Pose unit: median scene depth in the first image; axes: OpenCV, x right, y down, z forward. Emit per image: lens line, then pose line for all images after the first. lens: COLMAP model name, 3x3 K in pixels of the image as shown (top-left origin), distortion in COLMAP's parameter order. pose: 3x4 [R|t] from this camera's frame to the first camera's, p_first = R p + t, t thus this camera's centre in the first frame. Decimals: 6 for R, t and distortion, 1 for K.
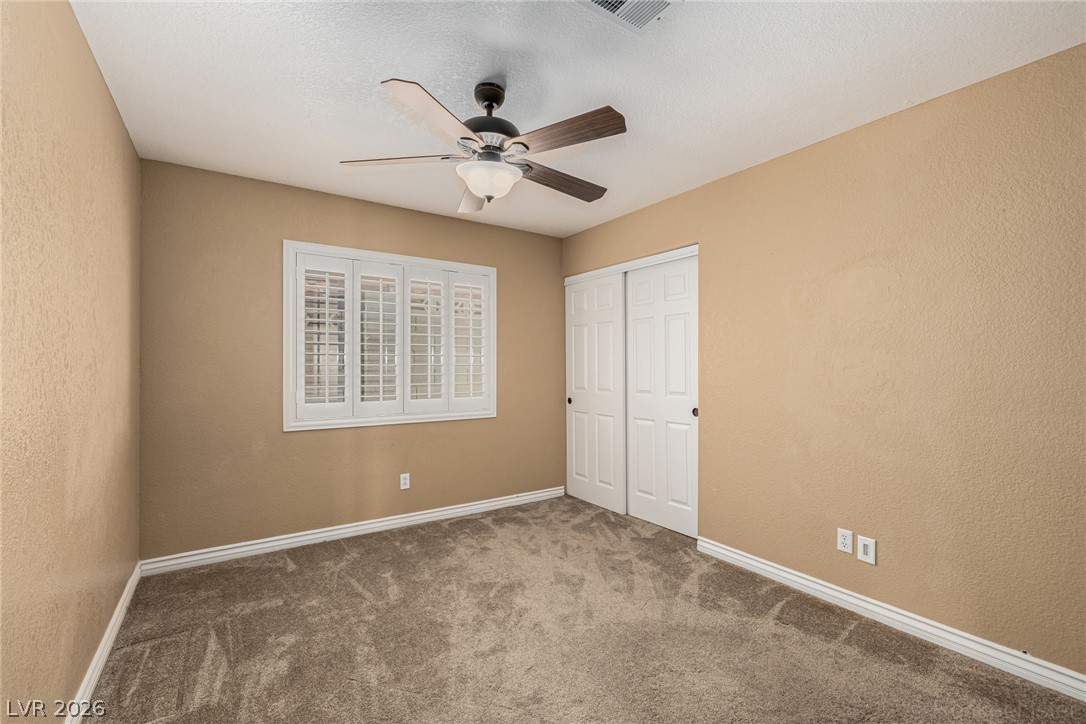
lens RADIAL K [[461.2, 0, 536.5], [0, 461.2, 362.5], [0, 0, 1]] dist [-0.001967, -0.000167]
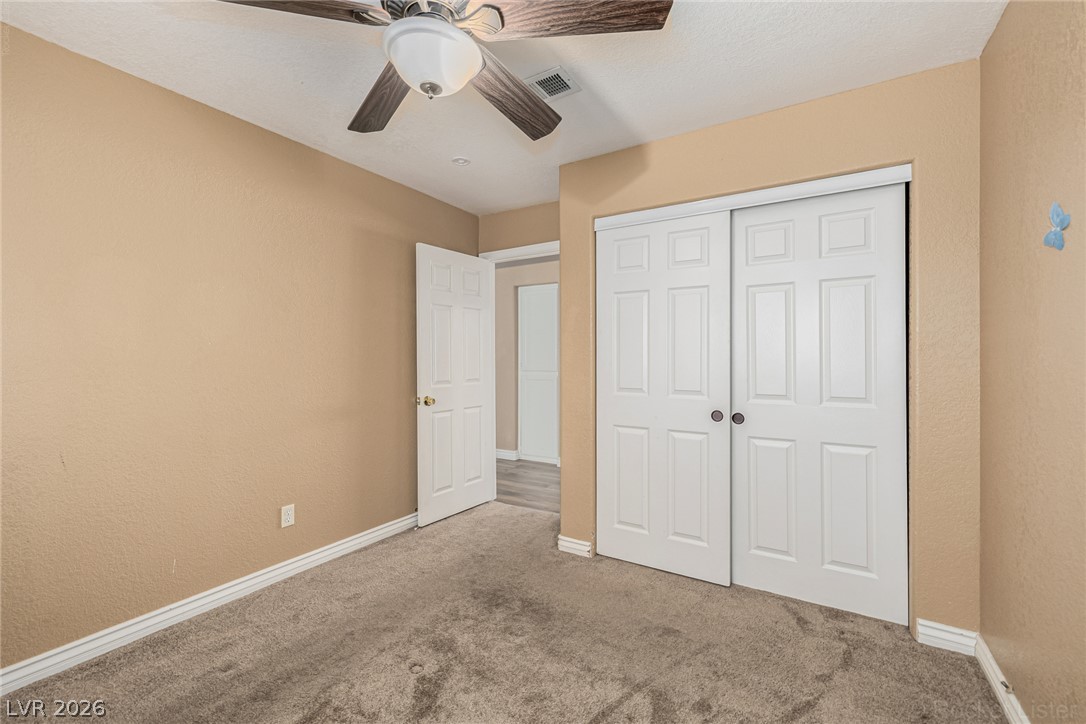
lens RADIAL K [[461.2, 0, 536.5], [0, 461.2, 362.5], [0, 0, 1]] dist [-0.001967, -0.000167]
pose [[0.915782, -0.001078, 0.401674, -0.272151], [-0.002995, 0.999950, 0.009510, 0.009744], [-0.401664, -0.009912, 0.915733, 0.442164]]
